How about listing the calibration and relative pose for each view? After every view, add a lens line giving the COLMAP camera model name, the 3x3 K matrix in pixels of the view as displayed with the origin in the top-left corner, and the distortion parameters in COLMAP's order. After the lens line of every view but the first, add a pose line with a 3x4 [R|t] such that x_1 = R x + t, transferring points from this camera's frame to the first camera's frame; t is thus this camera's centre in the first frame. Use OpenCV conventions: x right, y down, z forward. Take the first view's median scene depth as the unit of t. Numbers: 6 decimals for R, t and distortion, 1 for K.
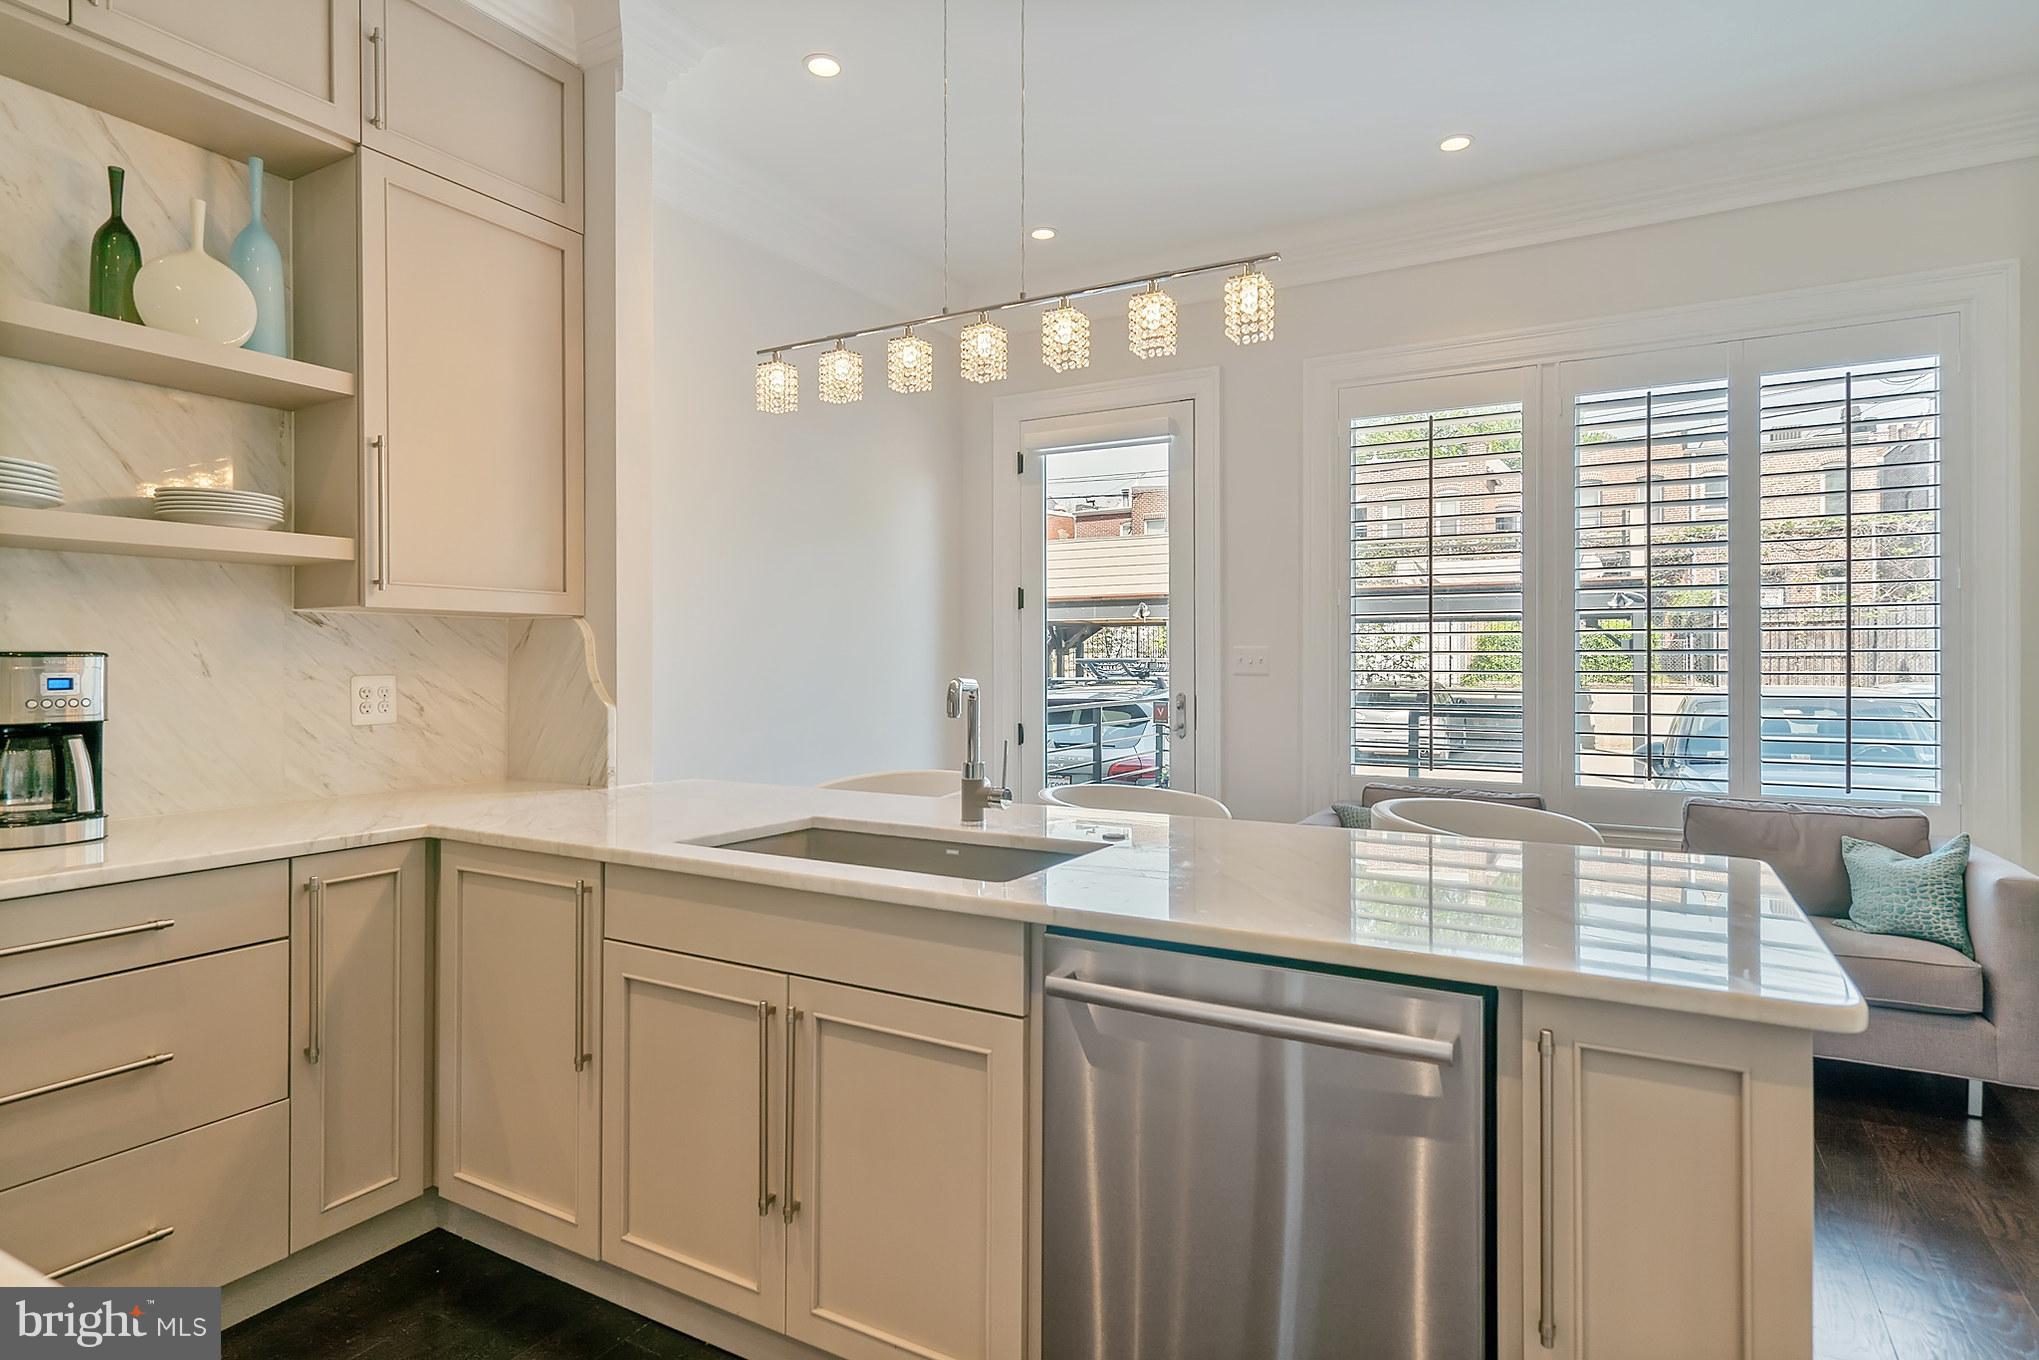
lens RADIAL K [[1076.9, 0, 1020.0], [0, 1076.9, 659.4], [0, 0, 1]] dist [-0.001222, -0.000326]
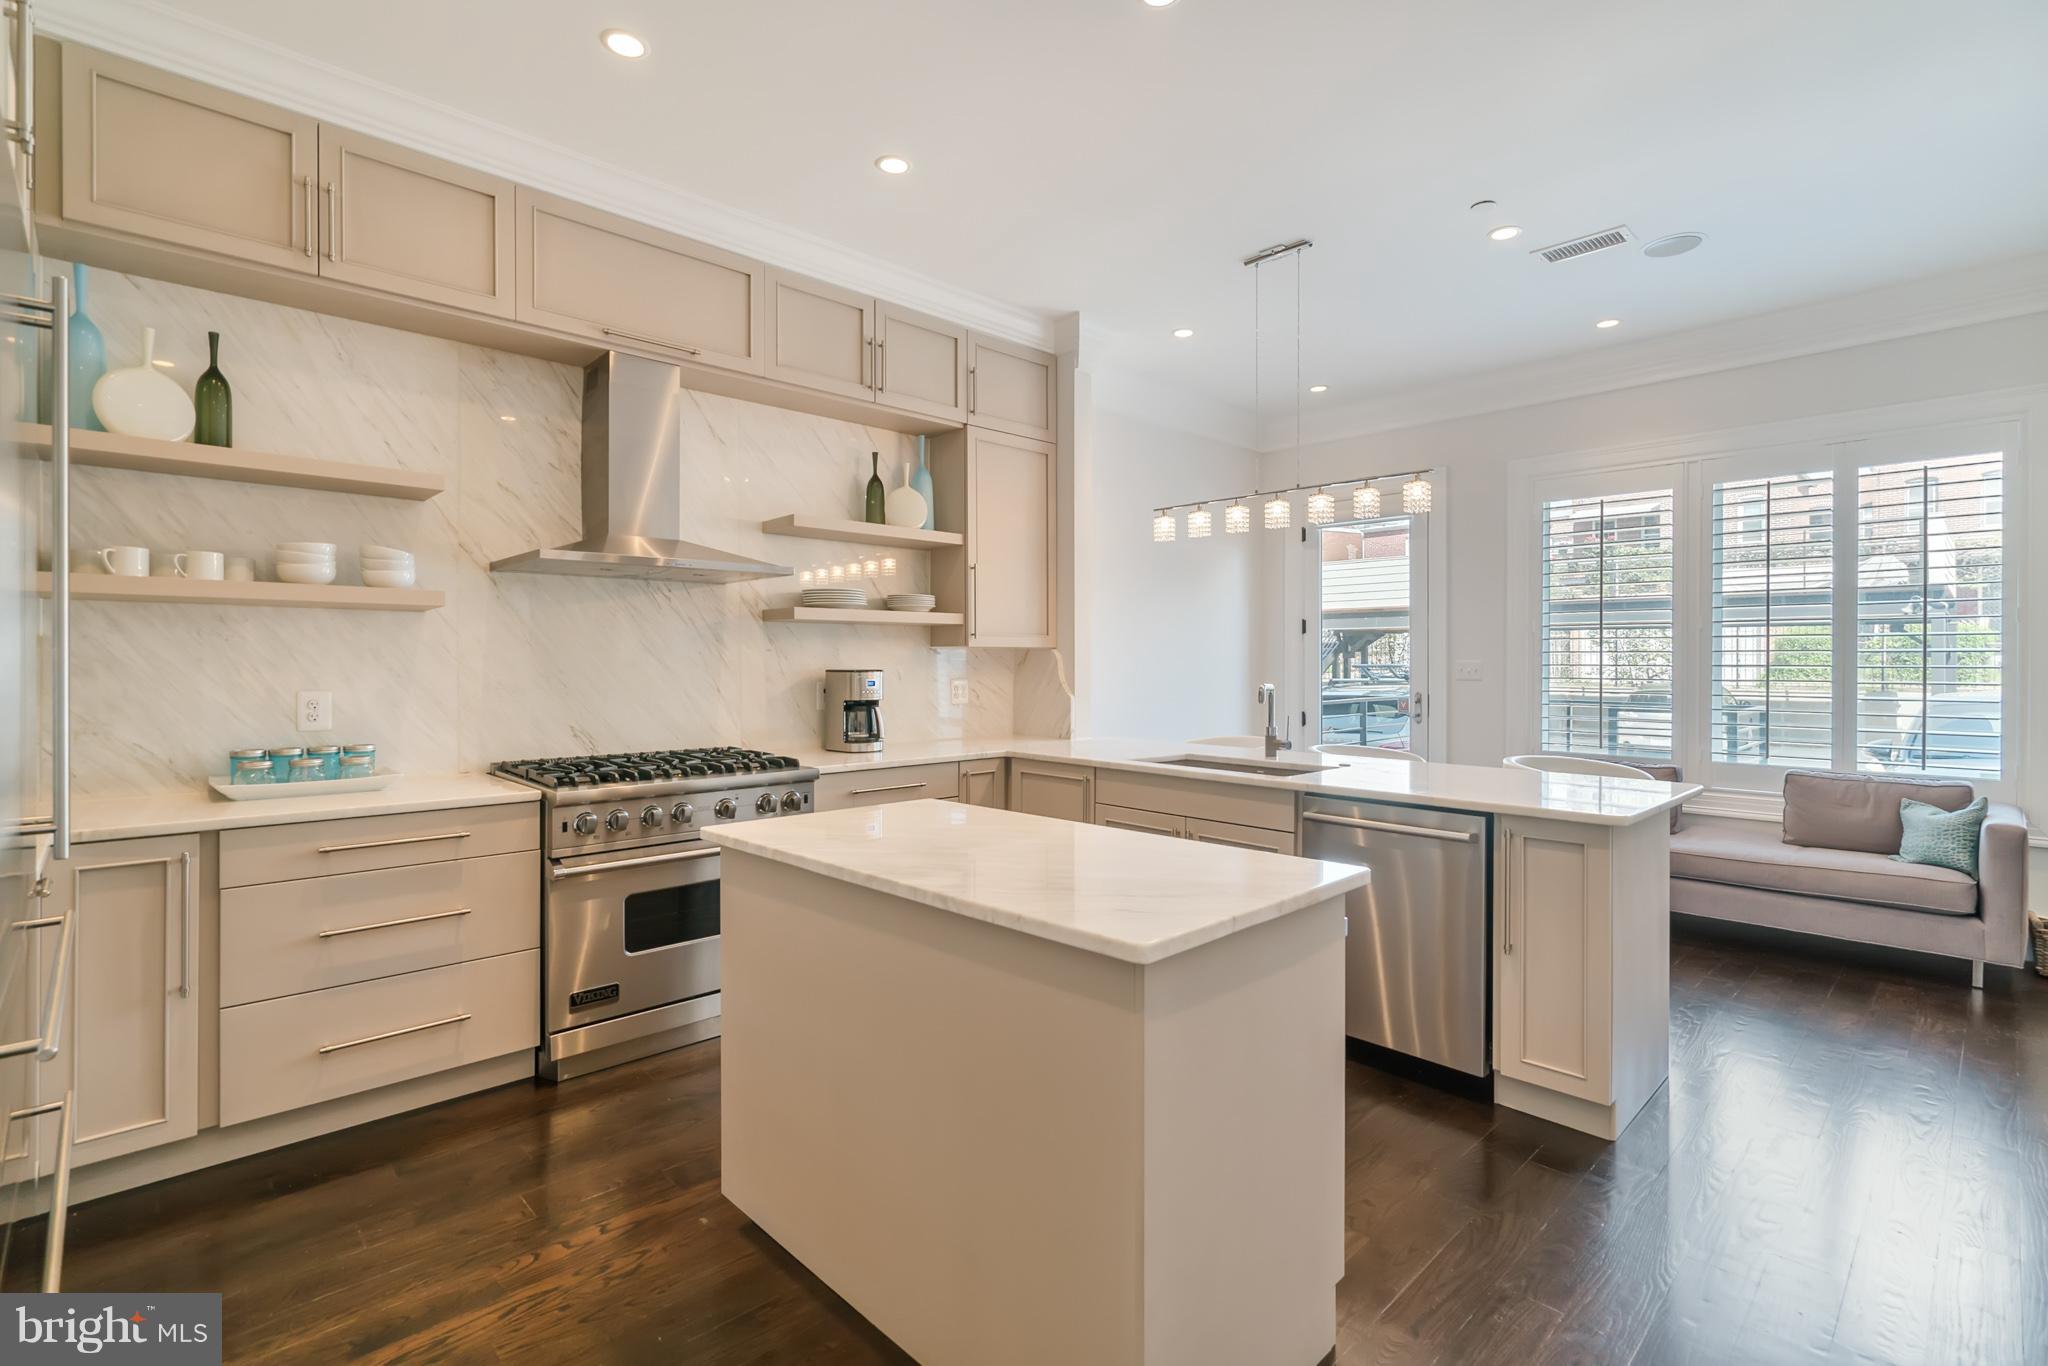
lens RADIAL K [[943.2, 0, 1020.7], [0, 943.2, 664.4], [0, 0, 1]] dist [0.001335, 0.000319]
pose [[0.955304, 0.002239, -0.295618, 0.025335], [-0.000572, 0.999983, 0.005725, -0.024872], [0.295625, -0.005300, 0.955289, -0.696821]]
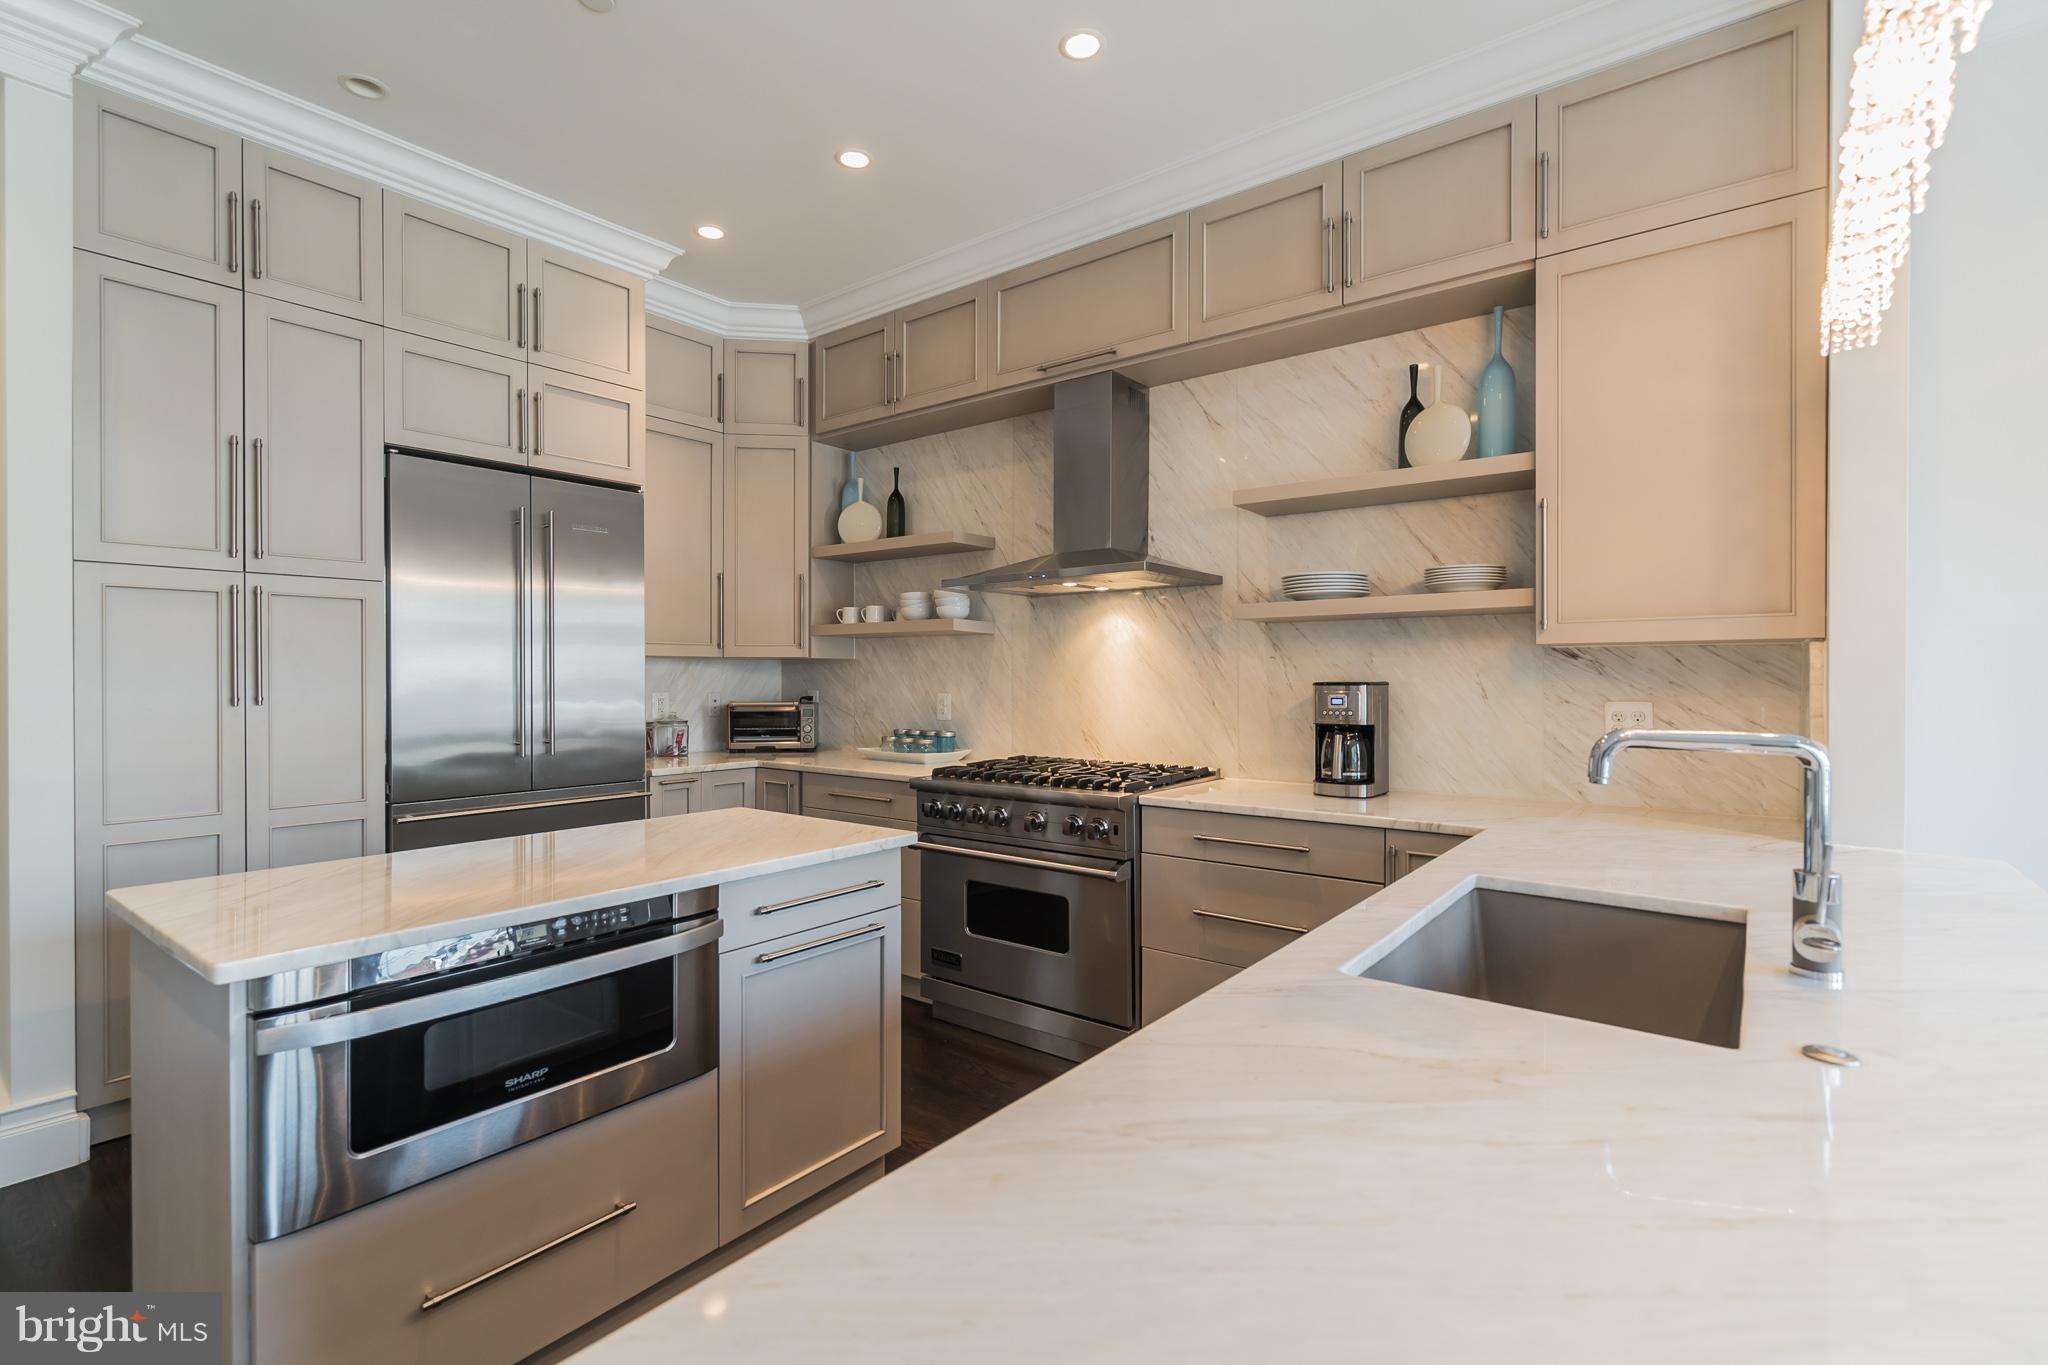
lens RADIAL K [[937.3, 0, 1023.6], [0, 937.3, 678.0], [0, 0, 1]] dist [0.000046, 0.000149]
pose [[-0.149524, 0.005255, -0.988744, 0.501403], [0.004880, 0.999978, 0.004577, -0.018678], [0.988746, -0.004141, -0.149546, 0.580031]]
